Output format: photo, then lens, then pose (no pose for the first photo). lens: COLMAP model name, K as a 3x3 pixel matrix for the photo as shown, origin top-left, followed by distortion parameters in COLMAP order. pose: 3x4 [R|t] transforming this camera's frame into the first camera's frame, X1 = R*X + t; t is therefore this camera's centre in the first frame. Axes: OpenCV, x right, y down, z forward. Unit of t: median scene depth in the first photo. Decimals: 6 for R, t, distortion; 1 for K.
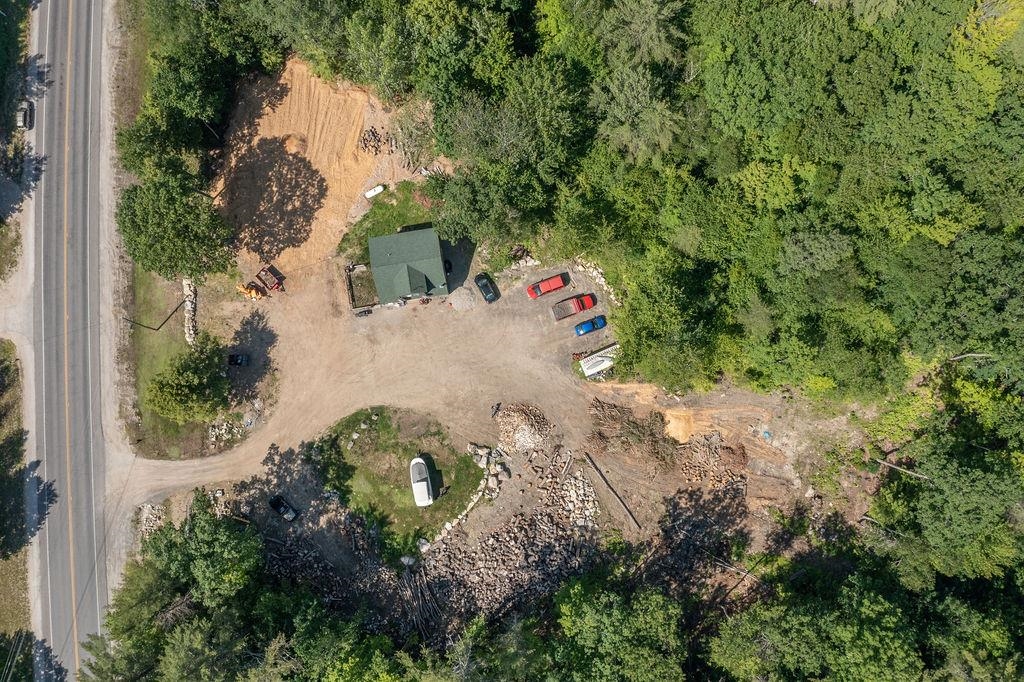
lens RADIAL K [[818.4, 0, 512.2], [0, 818.4, 341.0], [0, 0, 1]] dist [-0.012866, 0.005563]
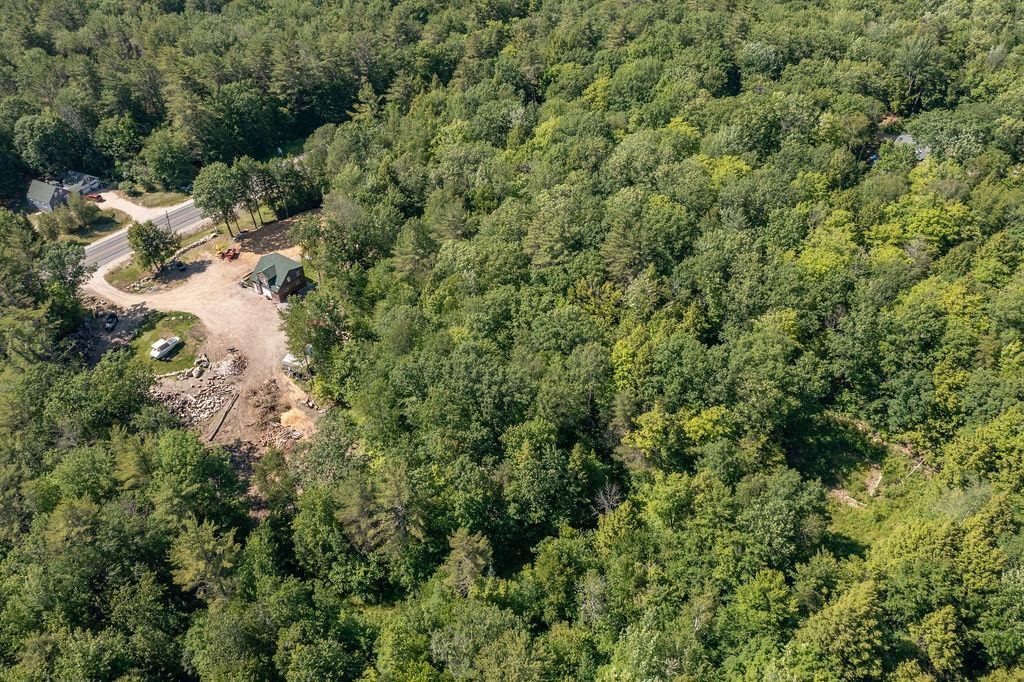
lens RADIAL K [[818.4, 0, 512.2], [0, 818.4, 338.8], [0, 0, 1]] dist [-0.012866, 0.005563]
pose [[0.704109, 0.460325, -0.540677, 1.159086], [-0.707600, 0.518585, -0.479971, 0.433399], [0.059445, 0.720535, 0.690866, -0.042529]]
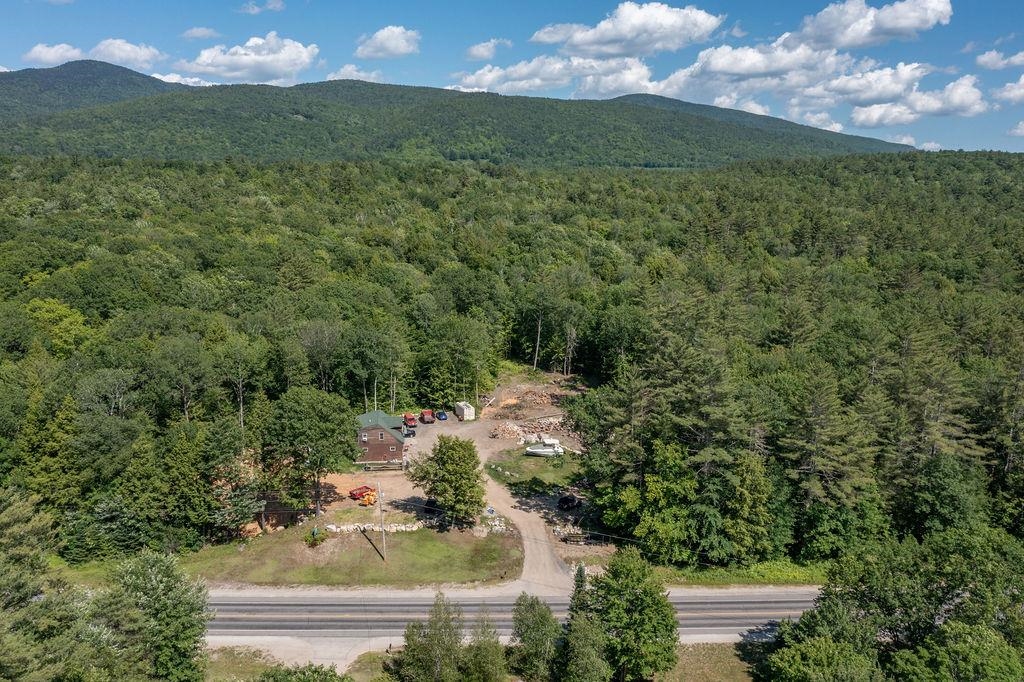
lens RADIAL K [[818.4, 0, 510.6], [0, 818.4, 341.5], [0, 0, 1]] dist [-0.012866, 0.005563]
pose [[0.043382, -0.180801, 0.982563, -1.328910], [0.995170, 0.094506, -0.026549, 0.133387], [-0.088058, 0.978969, 0.184027, 0.584748]]
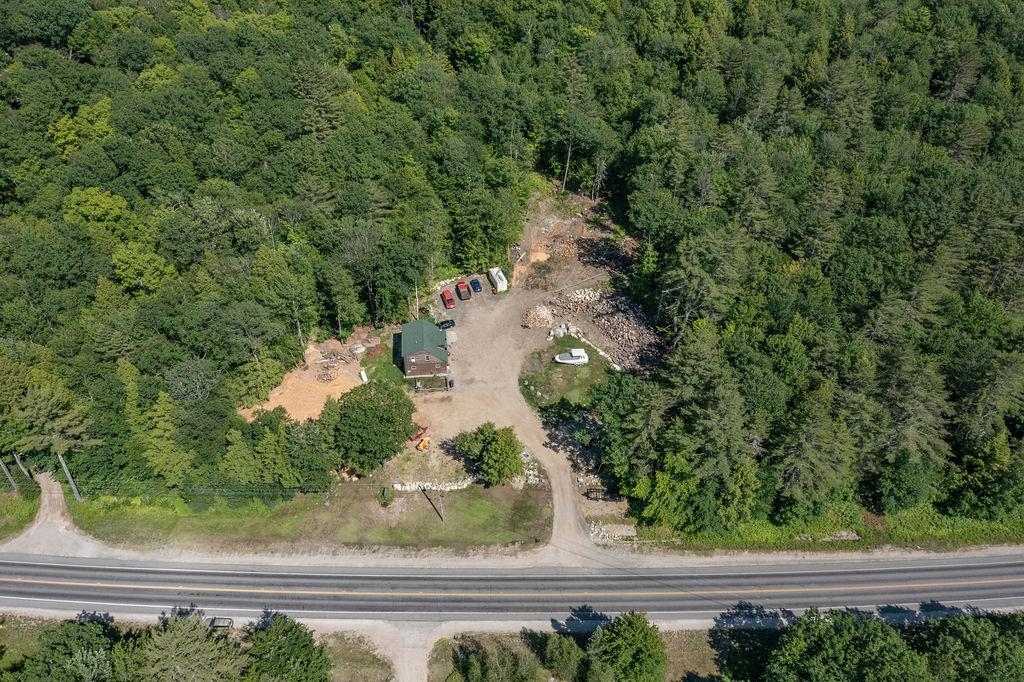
lens RADIAL K [[818.4, 0, 509.8], [0, 818.4, 337.2], [0, 0, 1]] dist [-0.012866, 0.005563]
pose [[0.063156, -0.652768, 0.754921, -1.171012], [0.994258, 0.106632, 0.009025, 0.043876], [-0.086390, 0.750016, 0.655754, 0.021786]]
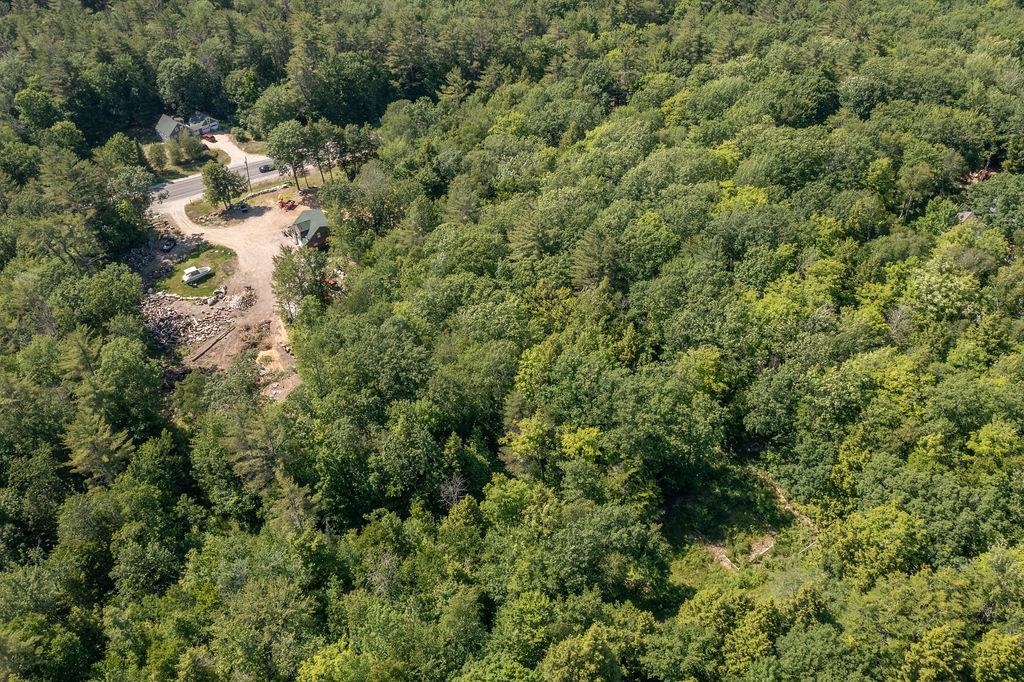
lens RADIAL K [[818.4, 0, 508.5], [0, 818.4, 341.1], [0, 0, 1]] dist [-0.012866, 0.005563]
pose [[0.445677, 0.581933, -0.680240, 1.416409], [-0.891972, 0.353084, -0.282341, 0.119452], [0.075879, 0.732589, 0.676429, -0.018322]]
